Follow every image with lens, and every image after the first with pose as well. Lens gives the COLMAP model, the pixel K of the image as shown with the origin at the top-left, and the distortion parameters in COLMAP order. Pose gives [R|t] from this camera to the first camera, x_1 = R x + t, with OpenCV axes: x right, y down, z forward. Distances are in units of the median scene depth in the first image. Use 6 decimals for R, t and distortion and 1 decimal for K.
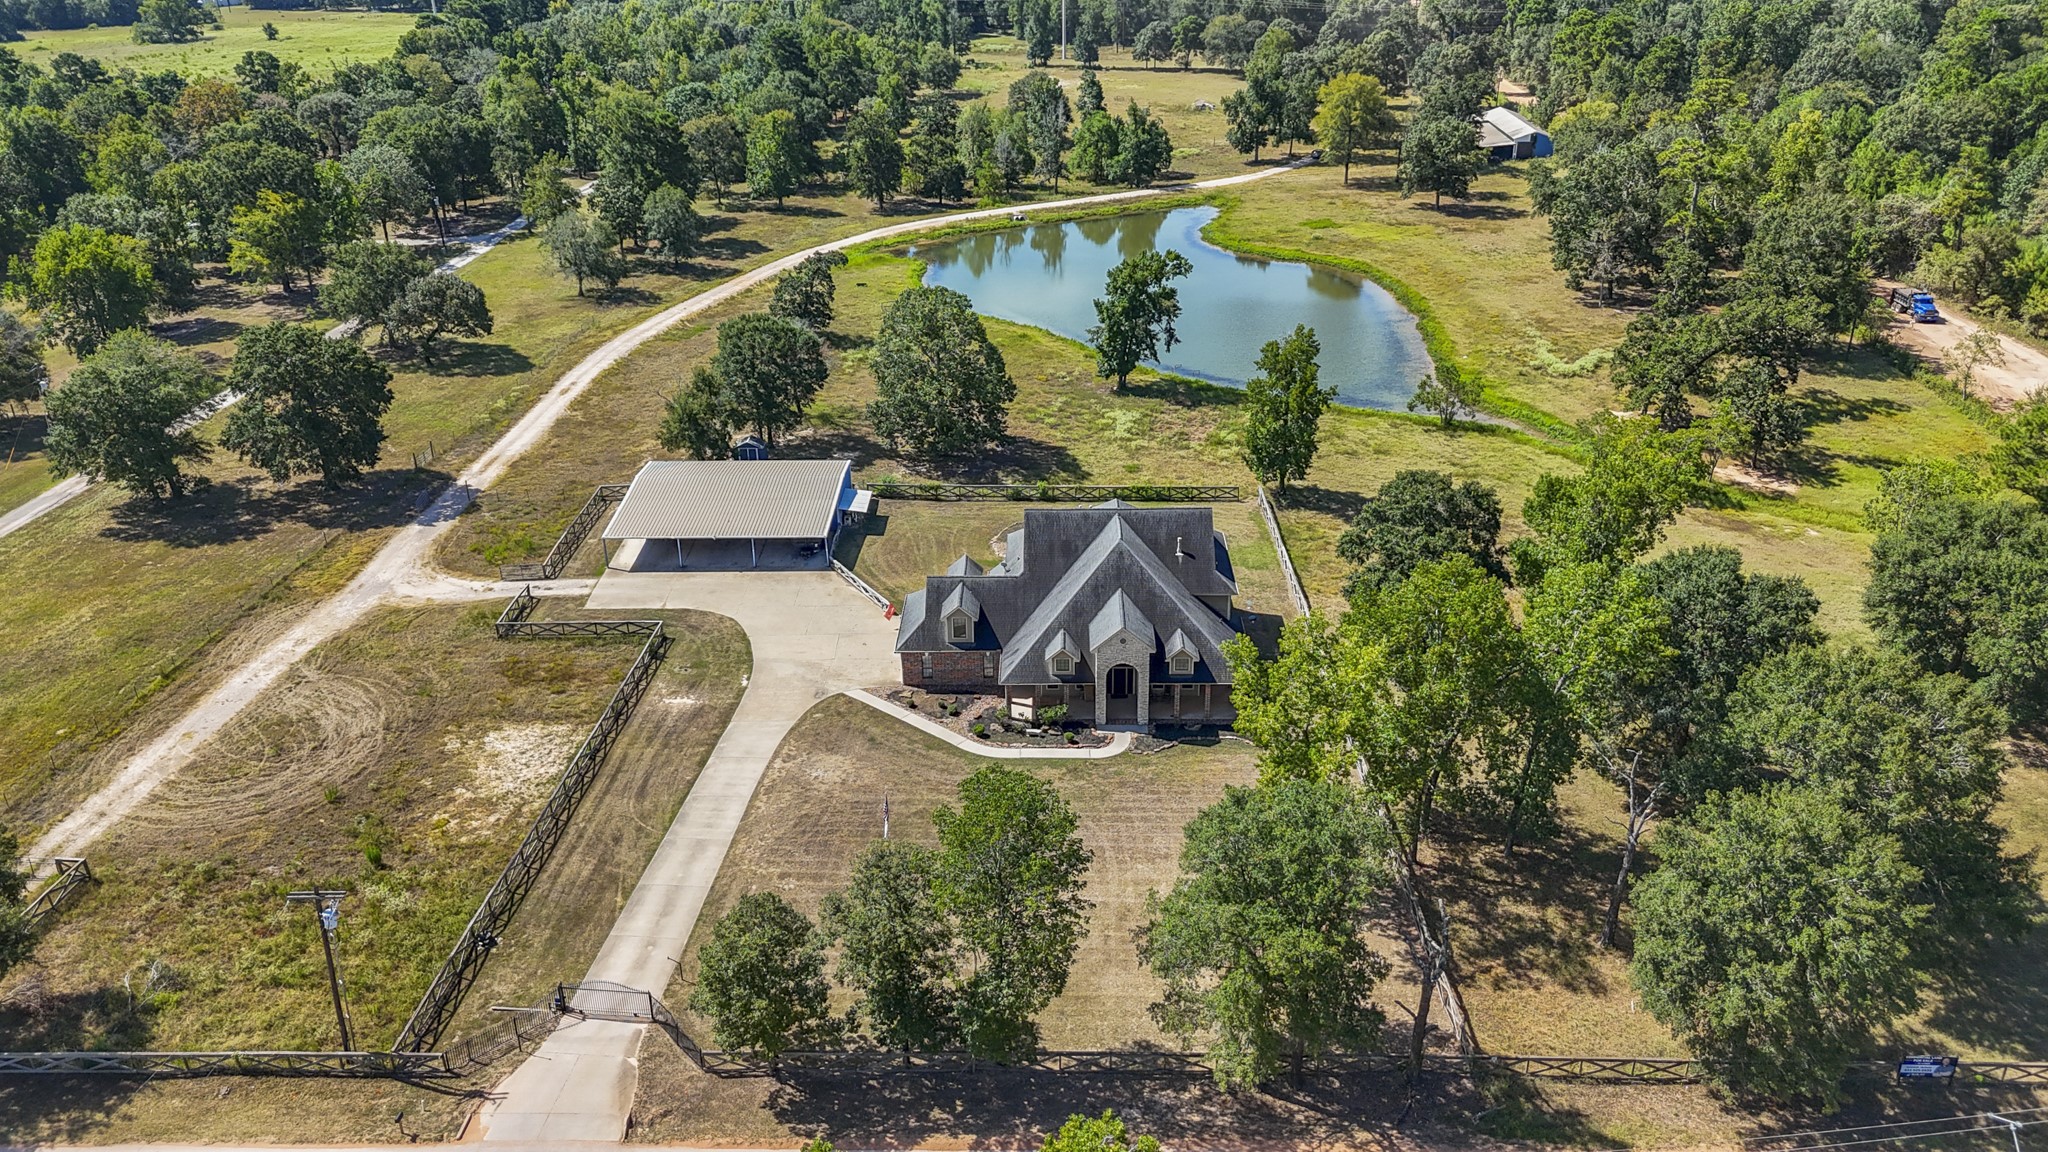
lens RADIAL K [[1524.0, 0, 1024.0], [0, 1524.0, 576.0], [0, 0, 1]] dist [0.083433, -0.067733]
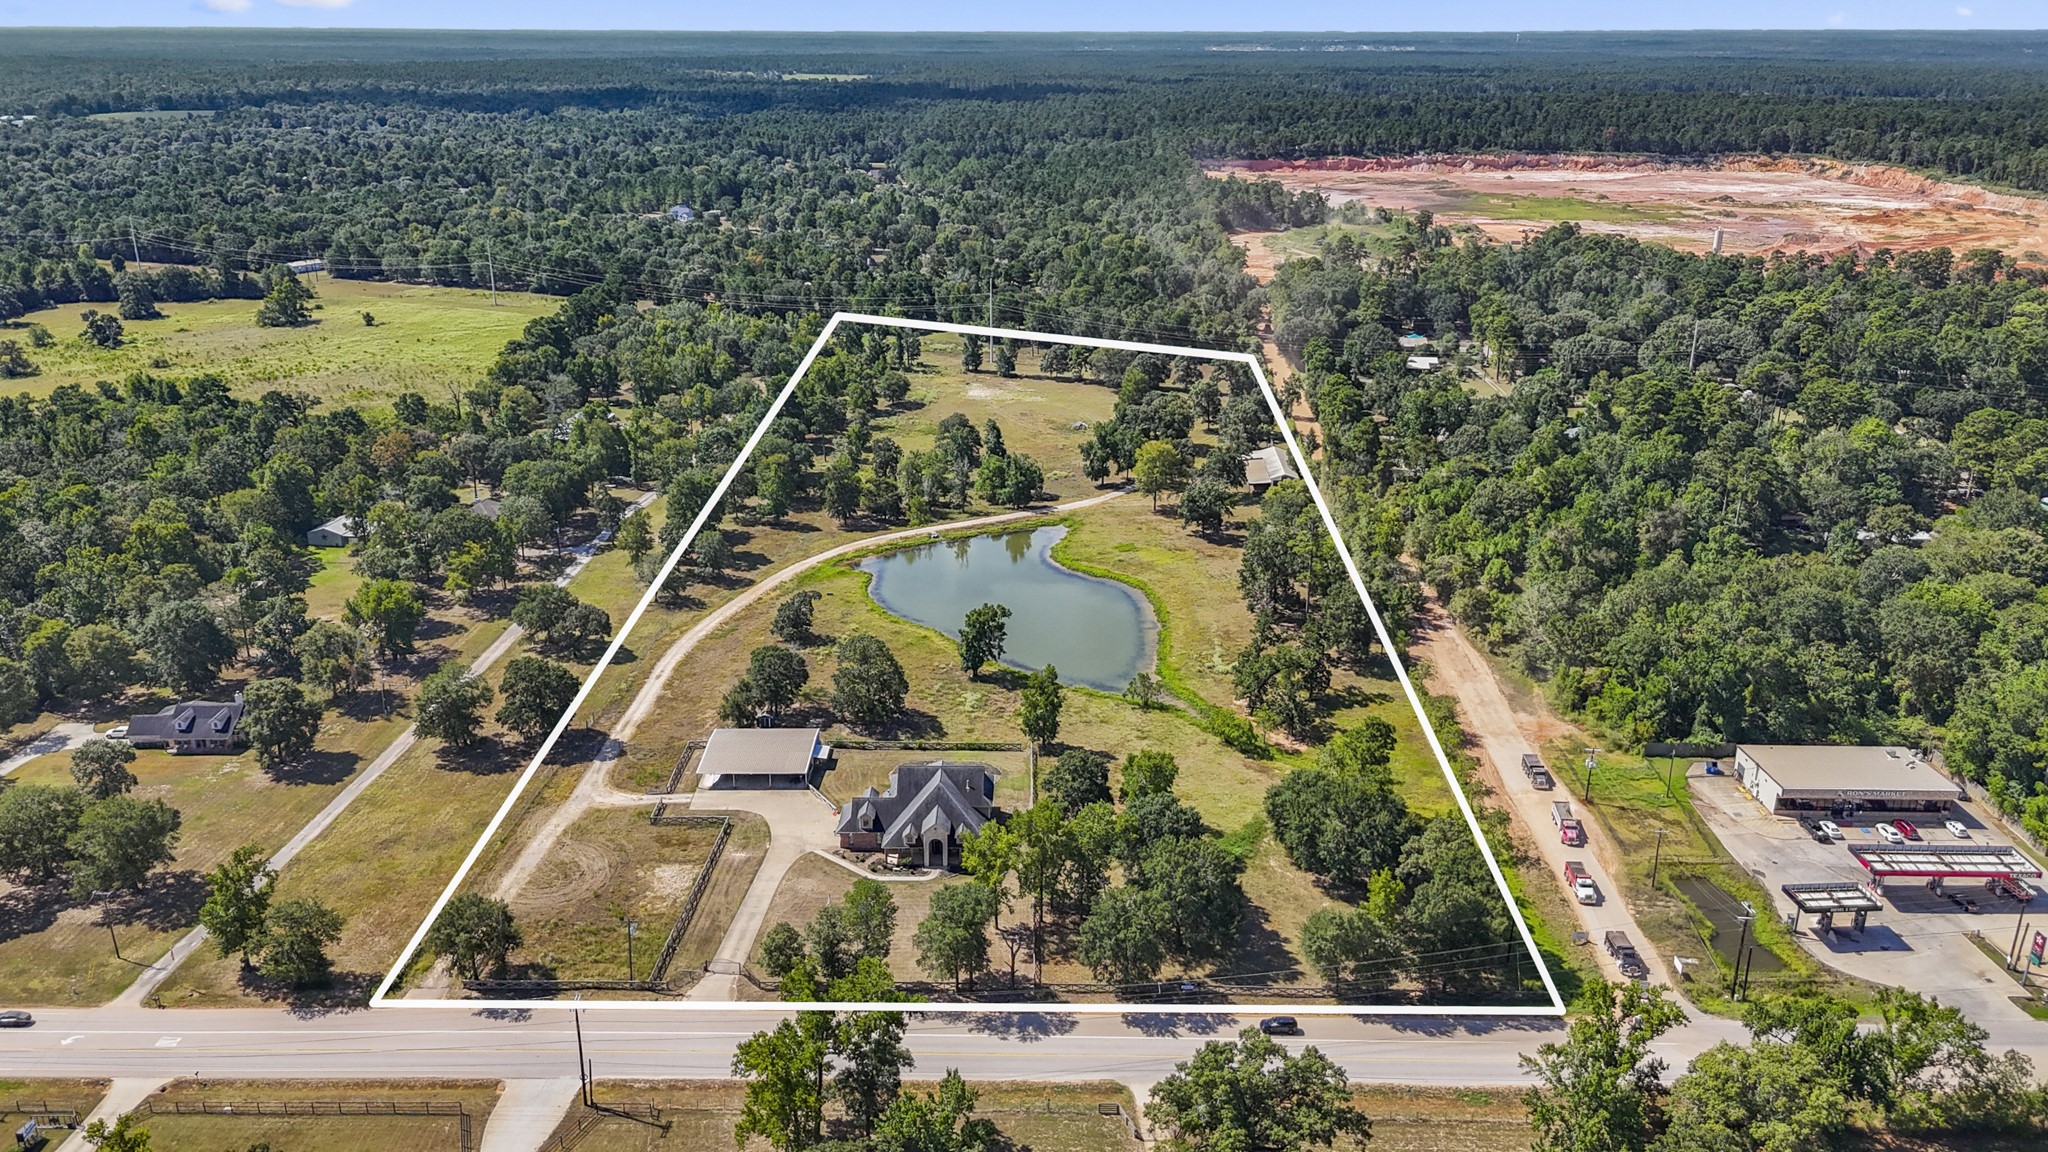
lens RADIAL K [[1530.5, 0, 1024.0], [0, 1530.5, 576.0], [0, 0, 1]] dist [0.141806, -0.265074]
pose [[0.999771, 0.011799, 0.017881, 0.104984], [-0.009929, 0.994807, -0.101292, -0.071495], [-0.018983, 0.101091, 0.994696, -0.931999]]
